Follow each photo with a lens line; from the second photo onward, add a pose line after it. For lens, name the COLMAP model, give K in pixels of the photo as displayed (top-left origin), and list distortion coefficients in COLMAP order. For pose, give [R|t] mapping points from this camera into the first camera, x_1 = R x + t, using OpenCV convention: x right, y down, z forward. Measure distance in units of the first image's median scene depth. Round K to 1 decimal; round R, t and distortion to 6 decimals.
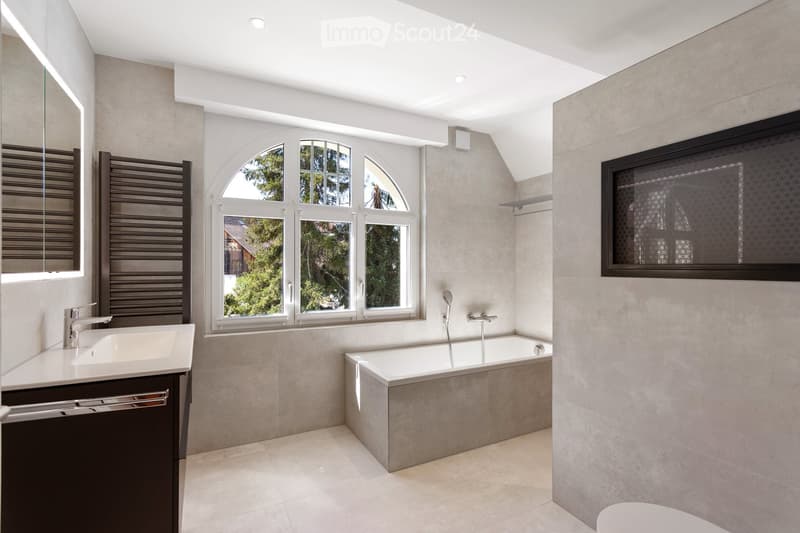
lens RADIAL K [[378.4, 0, 398.2], [0, 378.4, 266.3], [0, 0, 1]] dist [0.003085, 0.000310]
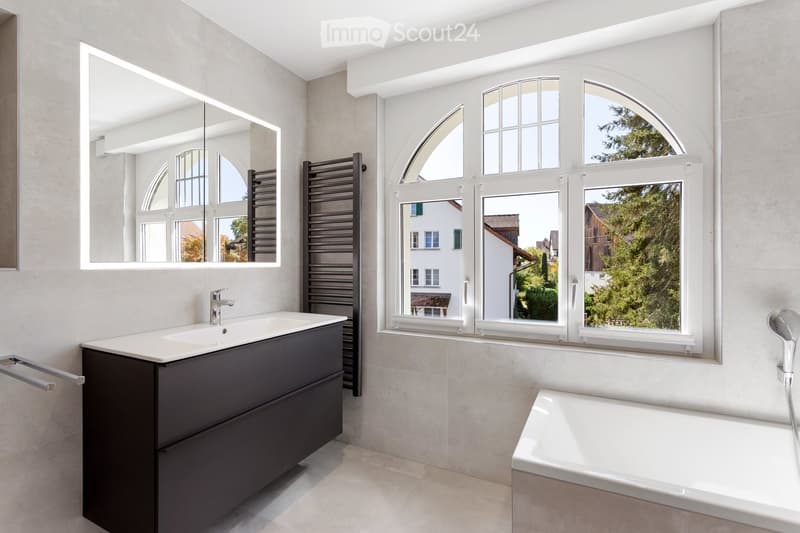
lens RADIAL K [[378.4, 0, 399.6], [0, 378.4, 262.6], [0, 0, 1]] dist [0.003085, 0.000310]
pose [[0.584543, -0.001072, -0.811362, 0.265418], [-0.000192, 0.999999, -0.001459, 0.009811], [0.811362, 0.001009, 0.584543, 0.421450]]
